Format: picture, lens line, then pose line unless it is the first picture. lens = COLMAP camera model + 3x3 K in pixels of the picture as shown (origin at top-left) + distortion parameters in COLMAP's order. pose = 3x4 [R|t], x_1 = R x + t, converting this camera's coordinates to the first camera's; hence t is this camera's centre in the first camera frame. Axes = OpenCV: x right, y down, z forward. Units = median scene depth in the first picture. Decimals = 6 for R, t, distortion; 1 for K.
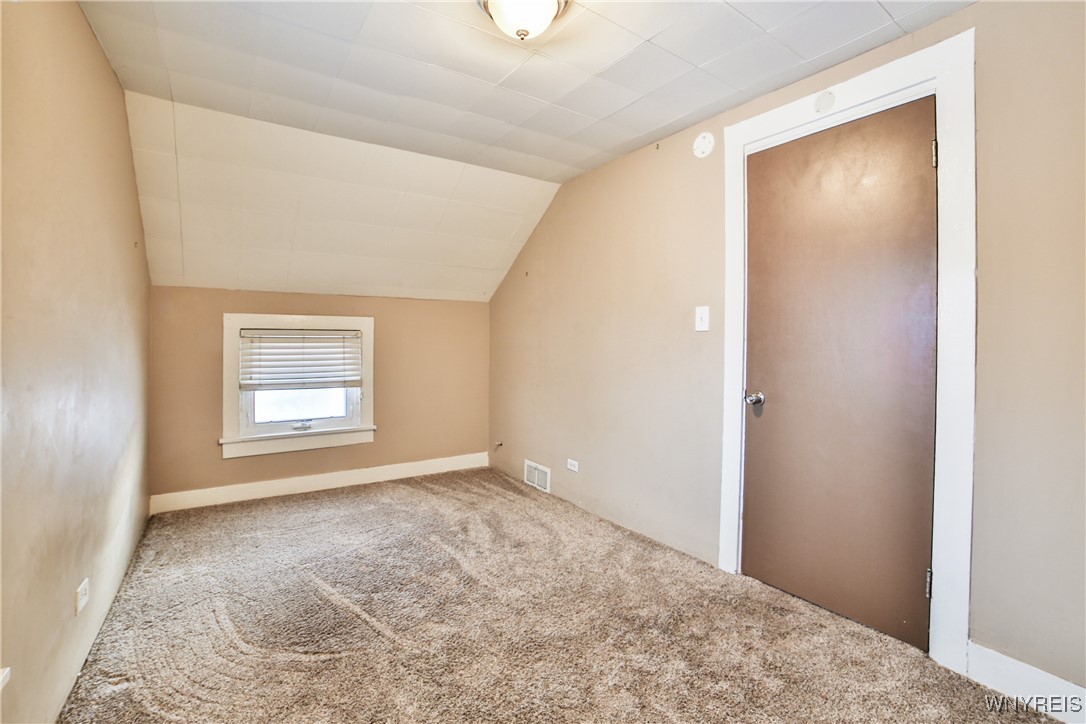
lens RADIAL K [[461.6, 0, 548.1], [0, 461.6, 362.2], [0, 0, 1]] dist [-0.108931, 0.038147]
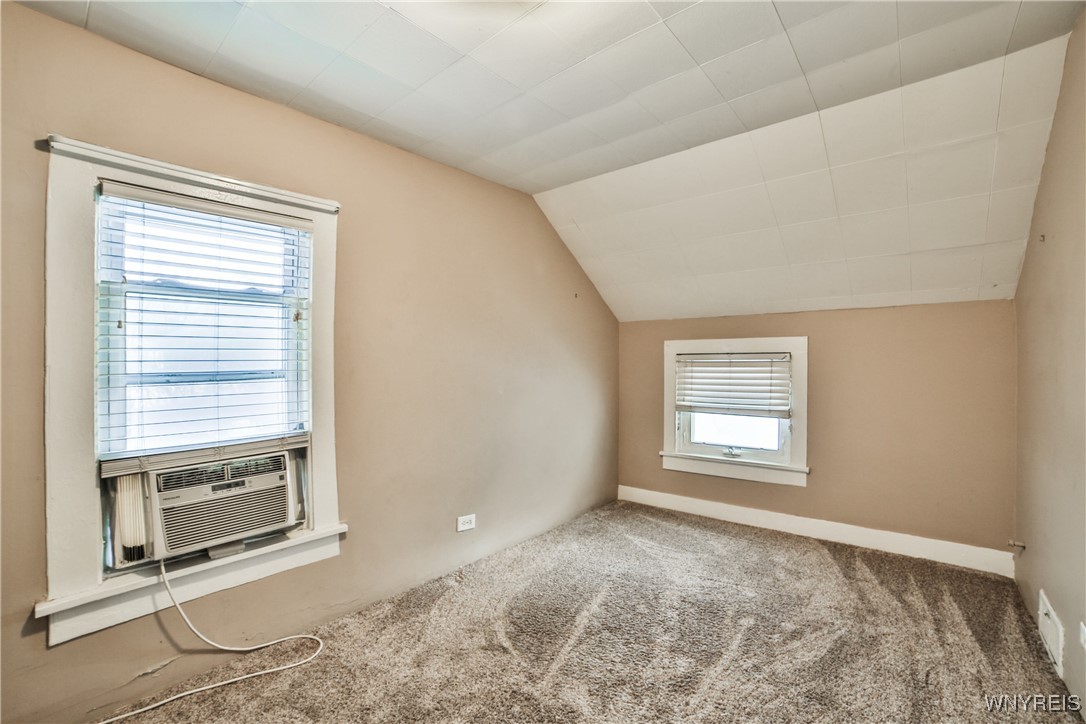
lens RADIAL K [[457.2, 0, 542.0], [0, 457.2, 367.1], [0, 0, 1]] dist [-0.100823, 0.031167]
pose [[0.267060, -0.002760, -0.963676, 0.294773], [-0.037300, 0.999217, -0.013198, -0.015603], [0.962958, 0.039470, 0.266748, 0.358536]]
